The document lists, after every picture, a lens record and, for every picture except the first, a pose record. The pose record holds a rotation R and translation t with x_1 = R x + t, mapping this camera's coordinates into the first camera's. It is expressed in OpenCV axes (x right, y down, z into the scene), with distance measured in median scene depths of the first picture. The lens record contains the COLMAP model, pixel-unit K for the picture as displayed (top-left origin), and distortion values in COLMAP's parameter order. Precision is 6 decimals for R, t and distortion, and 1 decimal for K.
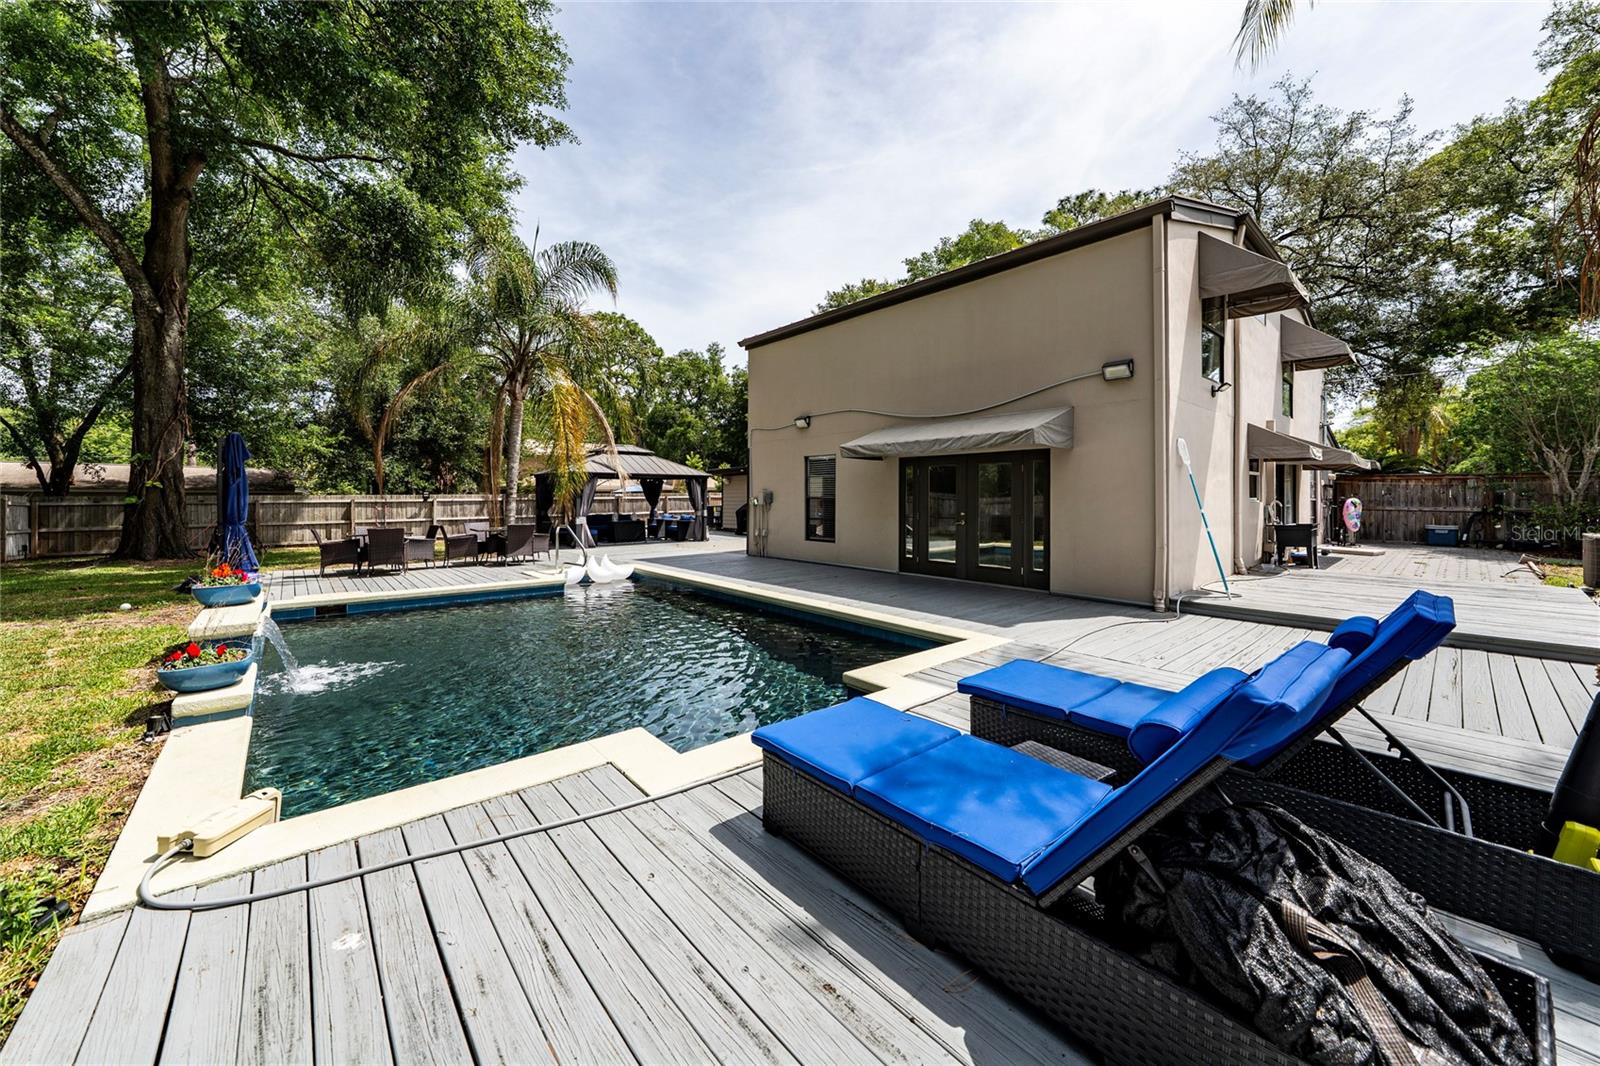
lens RADIAL K [[555.5, 0, 802.7], [0, 555.5, 493.0], [0, 0, 1]] dist [-0.001089, -0.000029]
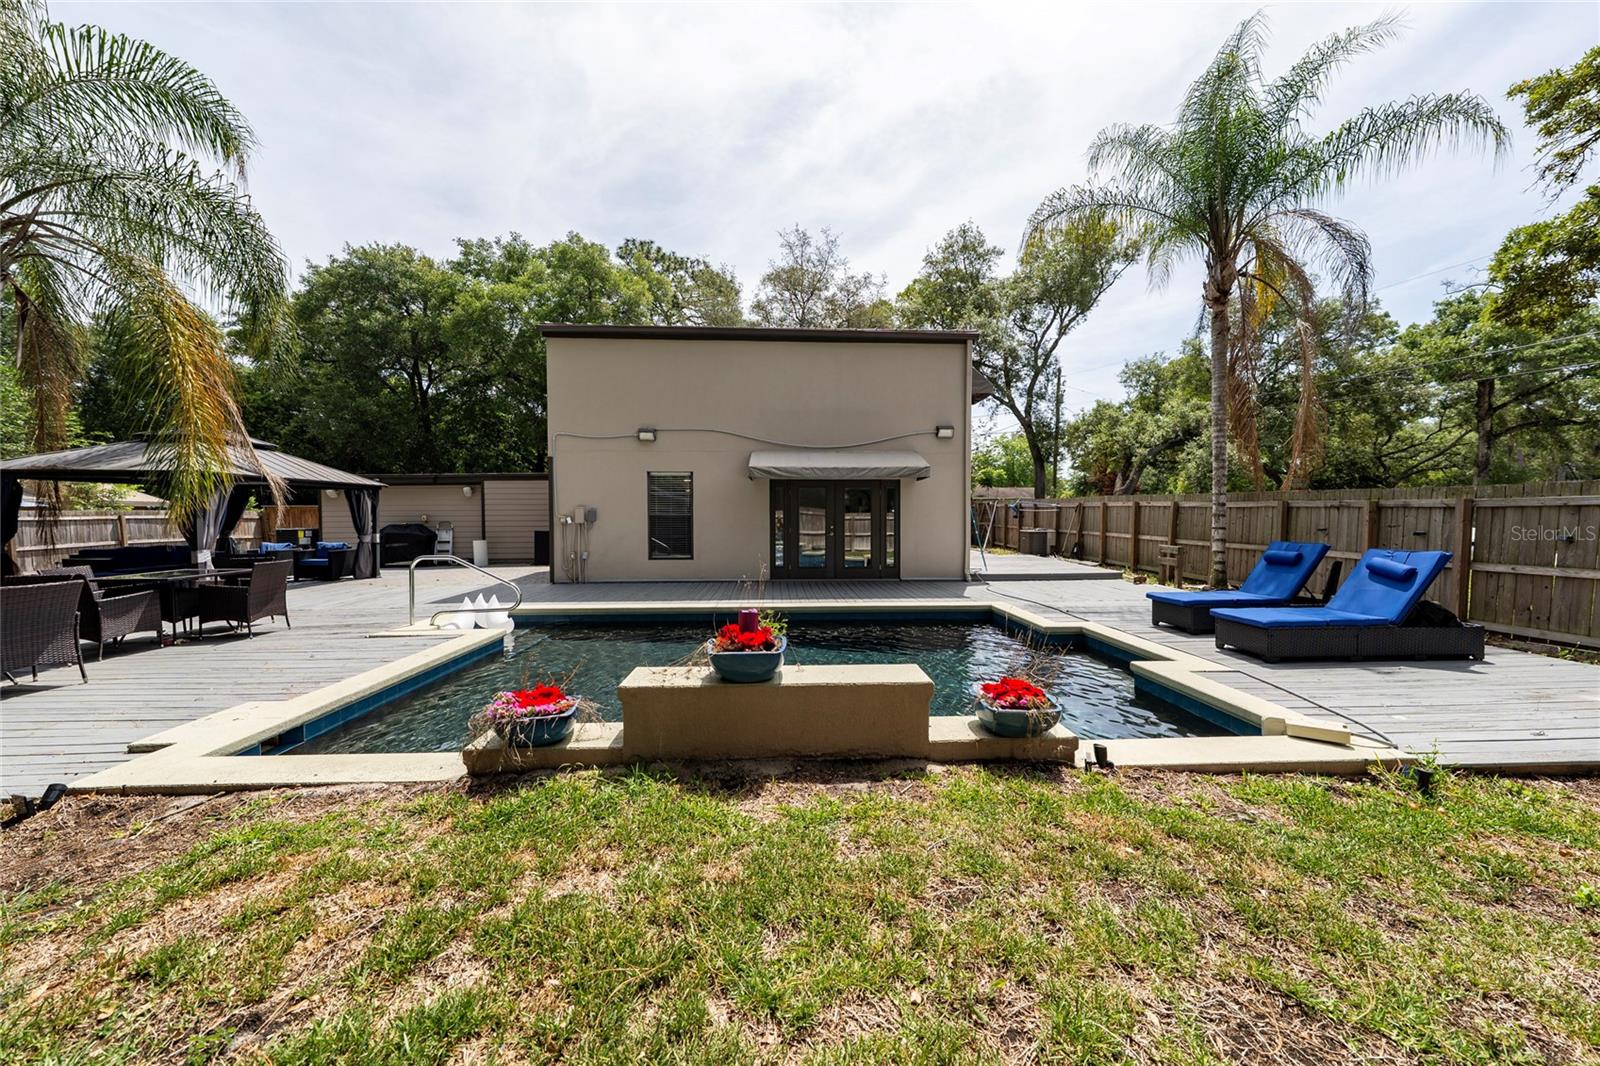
lens RADIAL K [[547.3, 0, 793.9], [0, 547.3, 541.5], [0, 0, 1]] dist [-0.000771, 0.000064]
pose [[0.646833, -0.034085, 0.761870, -0.511980], [-0.003423, 0.998861, 0.047593, 0.007994], [-0.762624, -0.033392, 0.645979, 0.189877]]
